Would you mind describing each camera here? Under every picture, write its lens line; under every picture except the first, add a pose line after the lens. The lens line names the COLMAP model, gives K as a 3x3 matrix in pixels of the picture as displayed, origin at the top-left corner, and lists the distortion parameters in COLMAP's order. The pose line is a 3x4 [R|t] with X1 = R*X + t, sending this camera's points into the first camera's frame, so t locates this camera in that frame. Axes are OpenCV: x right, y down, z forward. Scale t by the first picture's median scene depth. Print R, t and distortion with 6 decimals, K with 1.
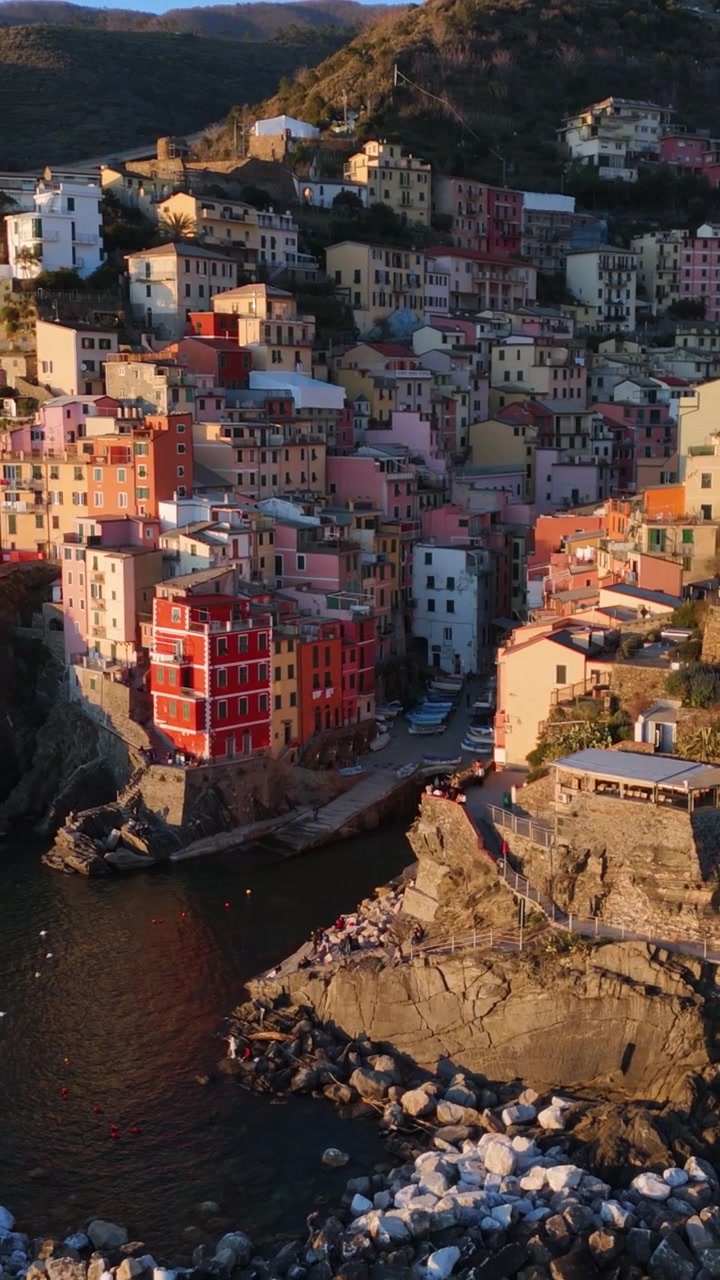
lens RADIAL K [[1651.3, 0, 360.0], [0, 1651.3, 640.0], [0, 0, 1]] dist [0.222254, -0.732291]
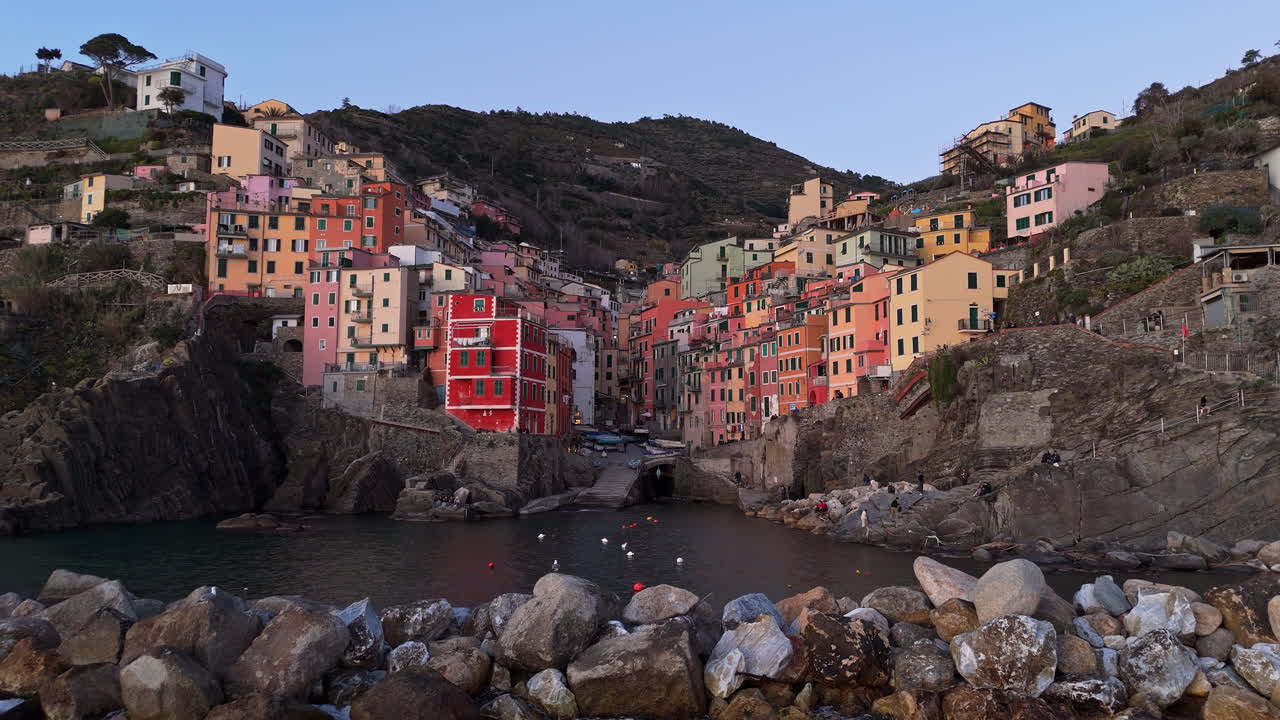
lens RADIAL K [[933.0, 0, 645.9], [0, 933.0, 360.2], [0, 0, 1]] dist [0.086536, -0.079045]
pose [[0.863070, 0.054181, 0.502170, -0.277729], [0.065101, 0.974004, -0.216977, 0.138198], [-0.500872, 0.219958, 0.837106, 0.374011]]
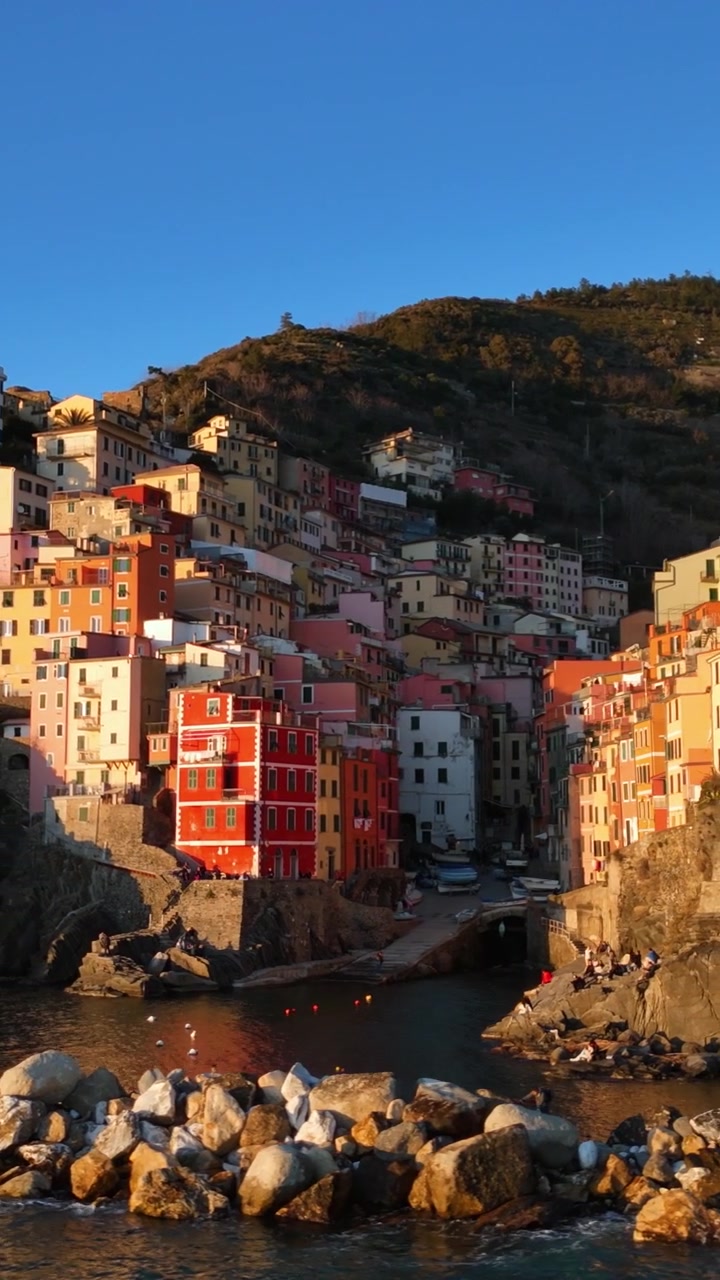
lens RADIAL K [[1651.3, 0, 360.0], [0, 1651.3, 640.0], [0, 0, 1]] dist [0.222254, -0.732291]
pose [[0.978560, 0.026231, 0.204286, -0.179655], [0.029184, 0.964190, -0.263601, 0.148776], [-0.203885, 0.263911, 0.942752, 0.164625]]
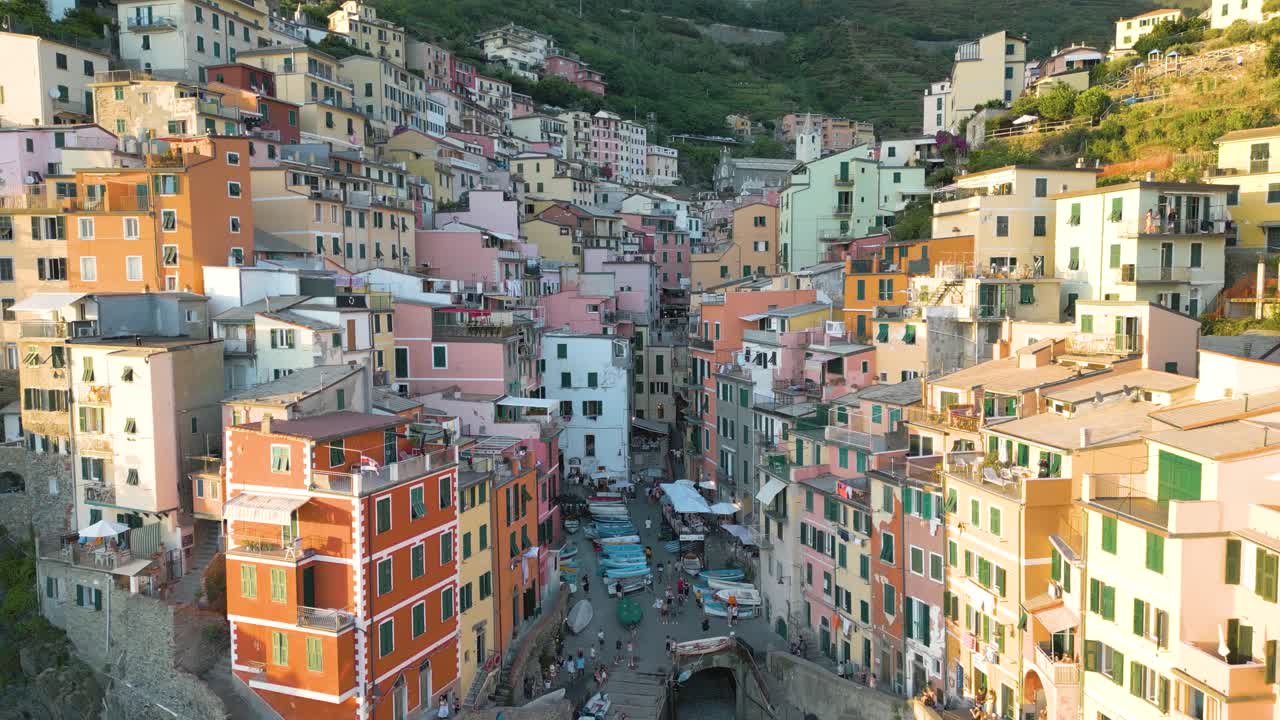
lens RADIAL K [[936.5, 0, 638.0], [0, 936.5, 359.8], [0, 0, 1]] dist [0.094847, -0.113375]
pose [[0.927888, -0.038530, 0.370863, -0.099312], [0.062066, 0.996730, -0.051734, -0.020043], [-0.367657, 0.071021, 0.927246, 0.591743]]
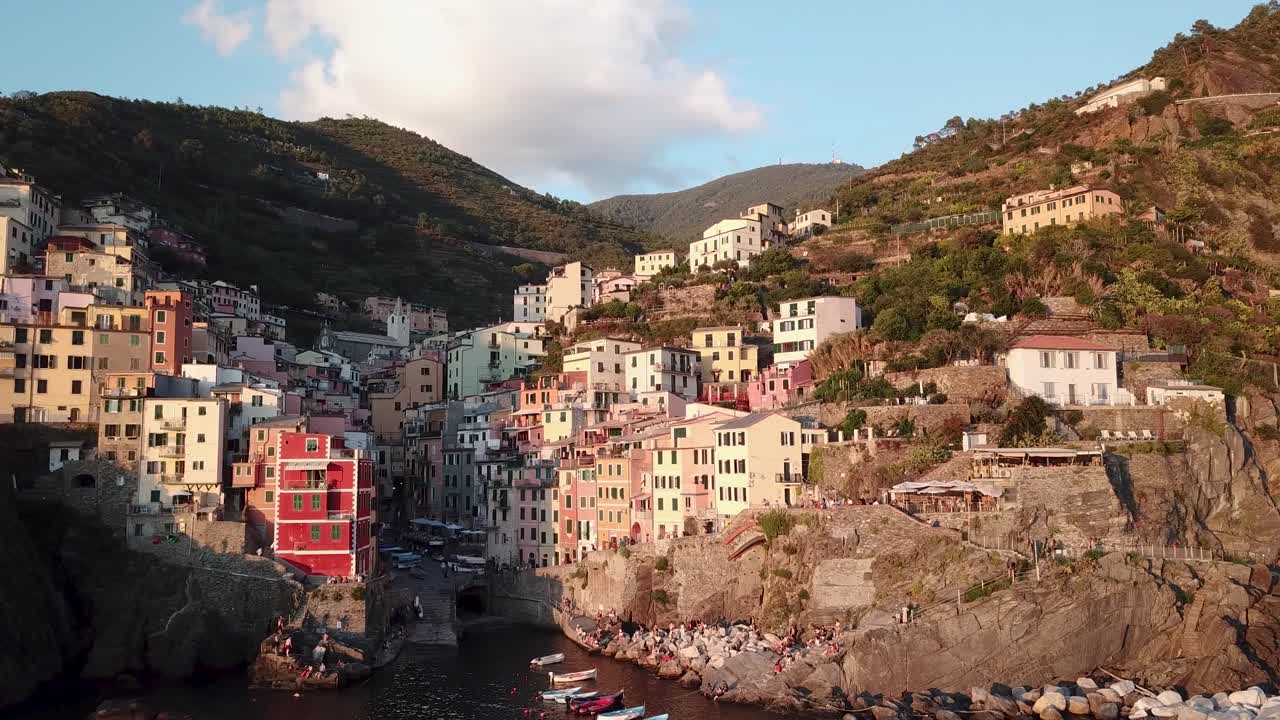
lens RADIAL K [[1017.3, 0, 628.8], [0, 1017.3, 346.9], [0, 0, 1]] dist [0.092785, -0.152051]
pose [[0.666930, 0.085982, 0.740143, -0.403024], [0.114670, 0.969643, -0.215970, 0.077137], [-0.736244, 0.228909, 0.636825, 0.354756]]
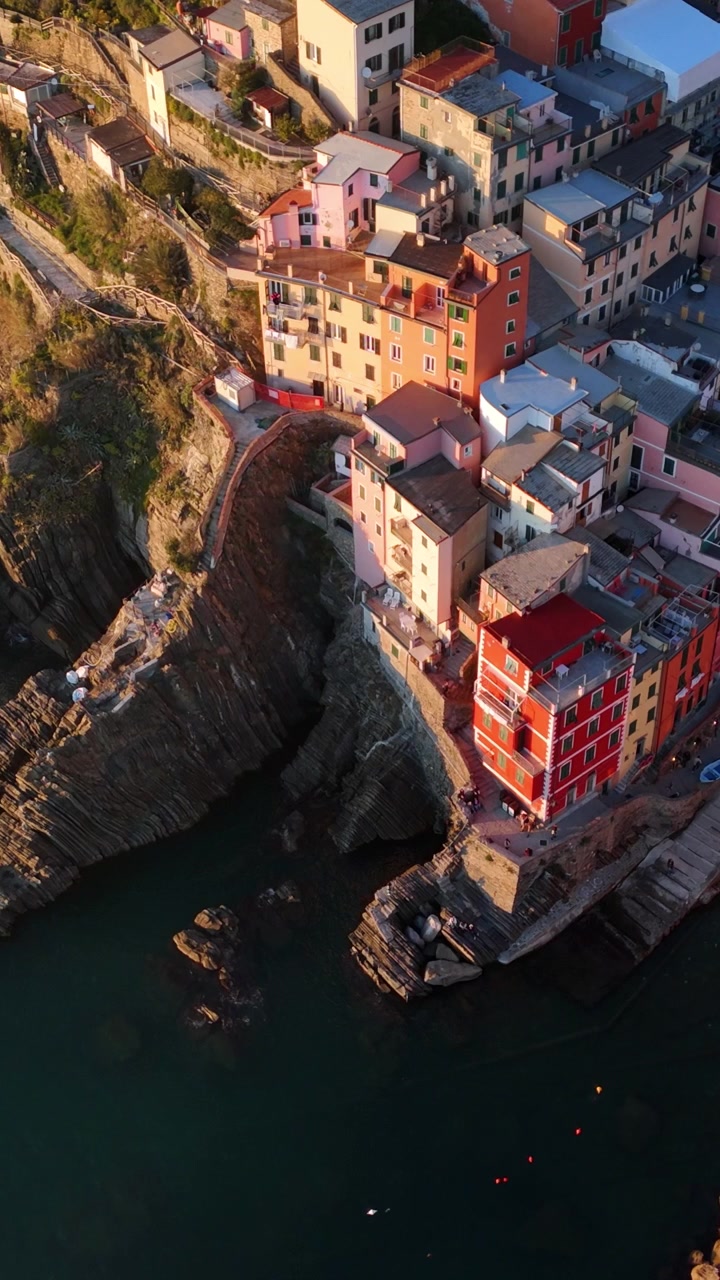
lens RADIAL K [[1651.3, 0, 360.0], [0, 1651.3, 640.0], [0, 0, 1]] dist [0.222254, -0.732291]
pose [[0.993102, 0.066243, -0.096753, -0.092136], [0.003530, 0.807872, 0.589348, -0.407558], [0.117204, -0.585624, 0.802065, 0.330567]]
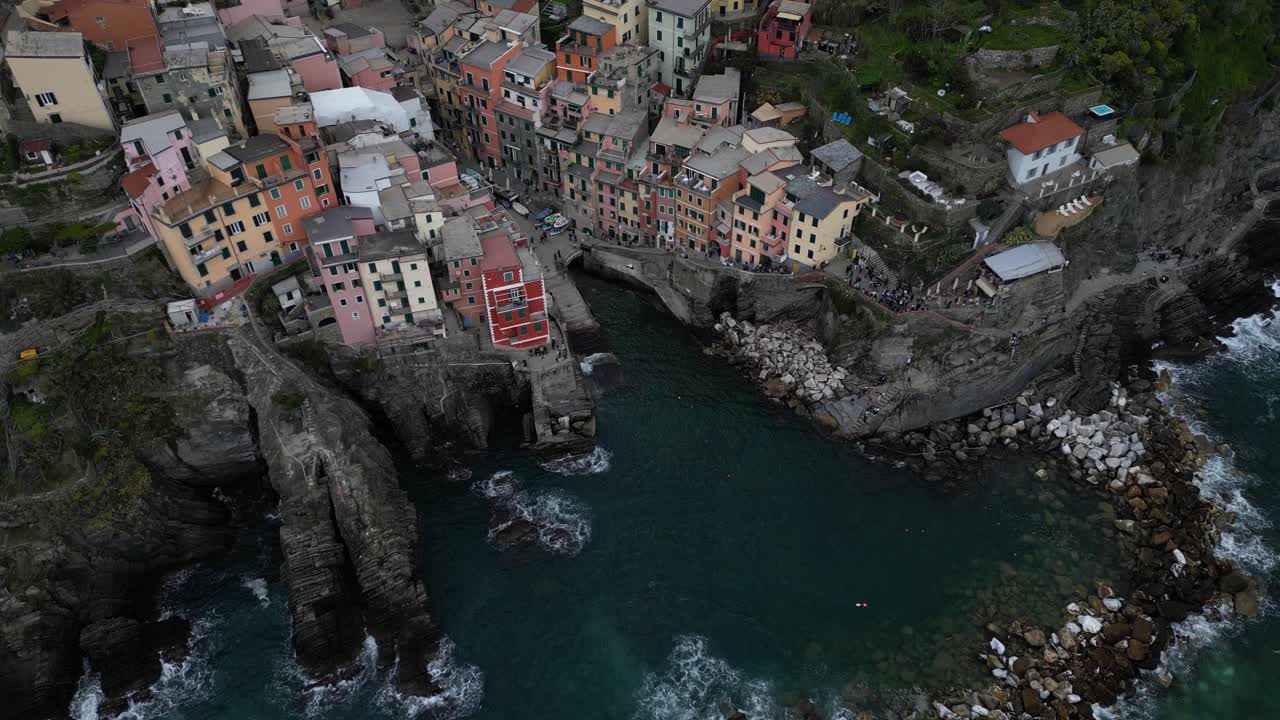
lens RADIAL K [[933.0, 0, 645.9], [0, 933.0, 360.2], [0, 0, 1]] dist [0.086536, -0.079045]
pose [[0.436169, -0.625359, 0.647057, -0.522236], [0.131199, 0.755571, 0.641794, -0.383993], [-0.890249, -0.195037, 0.411603, 0.482718]]
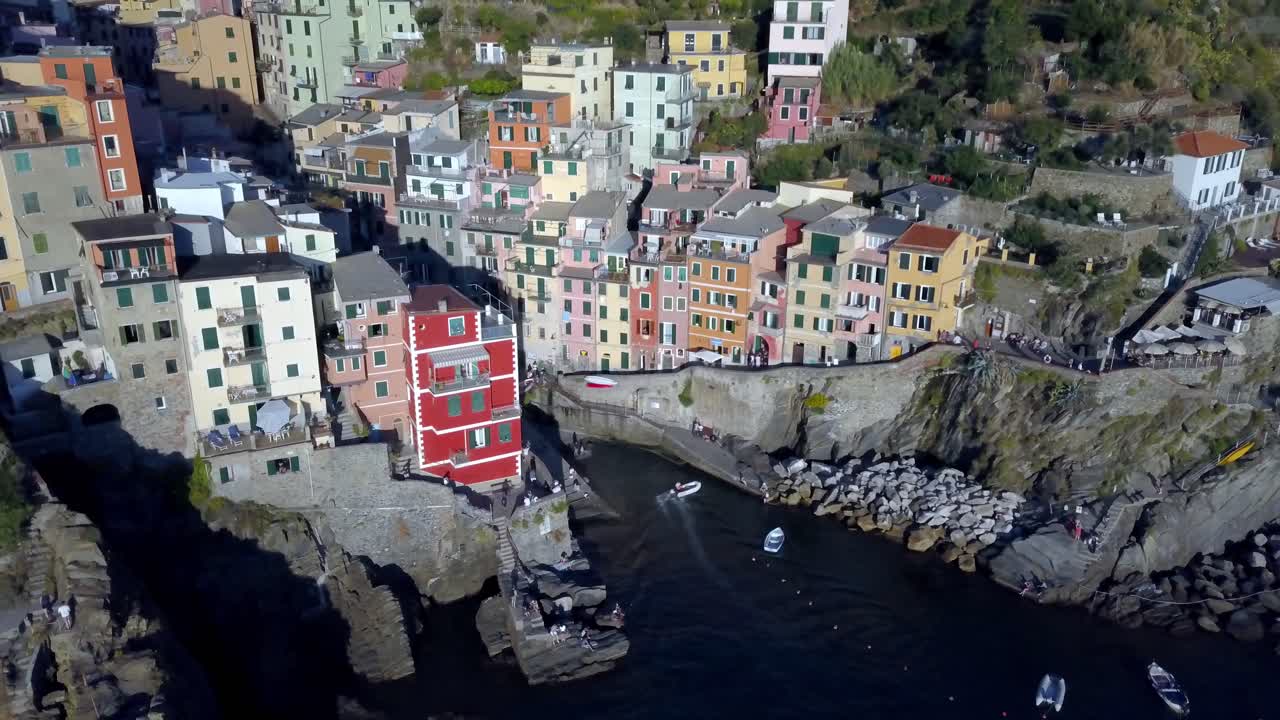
lens RADIAL K [[1011.0, 0, 640.0], [0, 1011.0, 360.0], [0, 0, 1]] dist [0.085148, -0.159463]
pose [[0.287832, -0.330361, 0.898896, -0.442111], [0.127831, 0.943472, 0.305811, -0.114550], [-0.949111, 0.026884, 0.313792, 0.660929]]
